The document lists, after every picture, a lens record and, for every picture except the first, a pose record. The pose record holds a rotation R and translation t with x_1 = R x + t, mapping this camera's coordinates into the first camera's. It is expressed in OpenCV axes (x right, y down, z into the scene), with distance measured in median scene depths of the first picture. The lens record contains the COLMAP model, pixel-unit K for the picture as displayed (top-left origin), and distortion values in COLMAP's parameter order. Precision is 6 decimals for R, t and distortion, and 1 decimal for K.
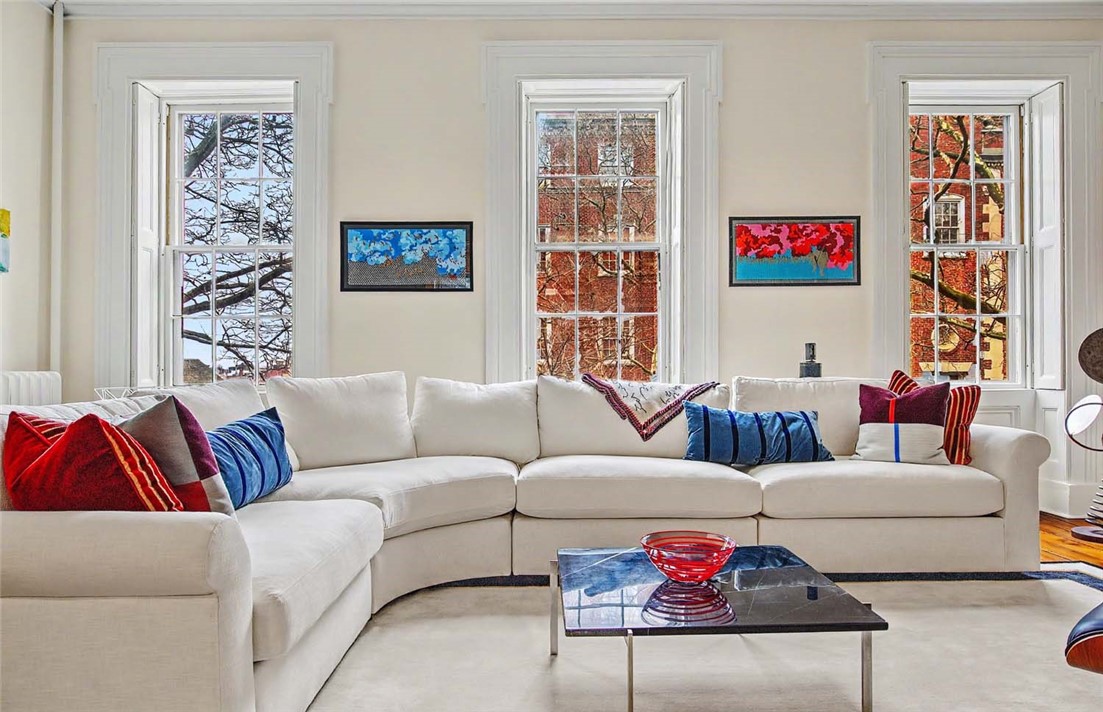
lens RADIAL K [[733.5, 0, 554.4], [0, 733.5, 367.1], [0, 0, 1]] dist [-0.008145, -0.005950]
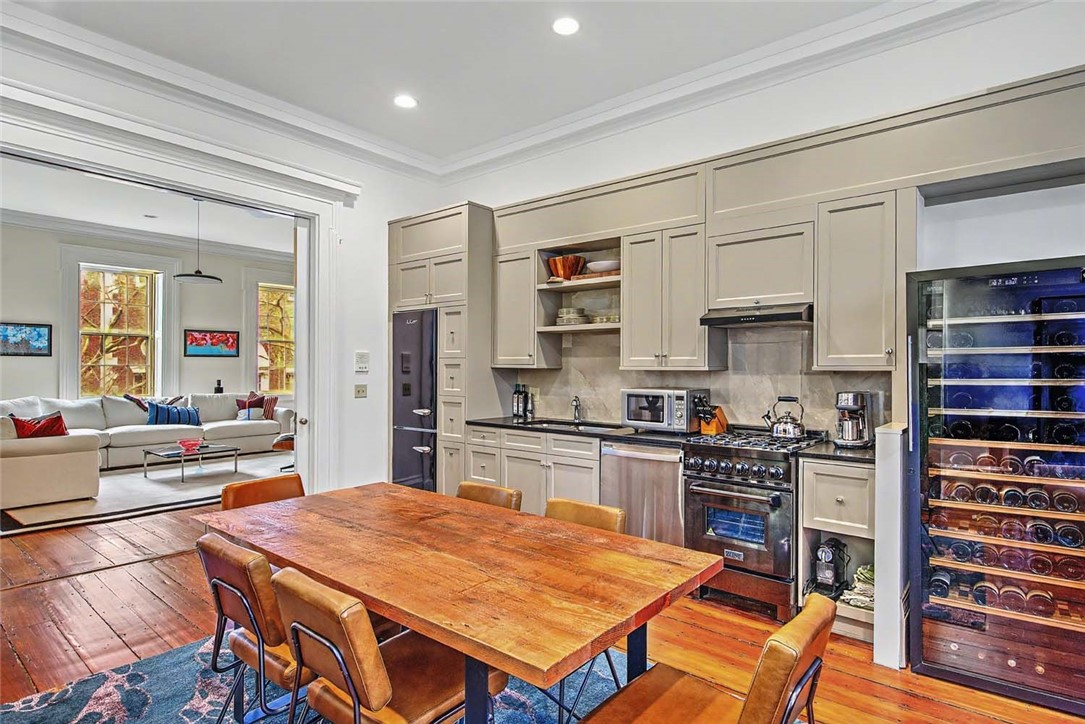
lens RADIAL K [[571.4, 0, 545.8], [0, 571.4, 369.7], [0, 0, 1]] dist [-0.000451, -0.001468]
pose [[0.641361, 0.003971, 0.767229, -0.496951], [-0.015579, 0.999848, 0.007848, -0.106011], [-0.767081, -0.016986, 0.641325, -1.284522]]
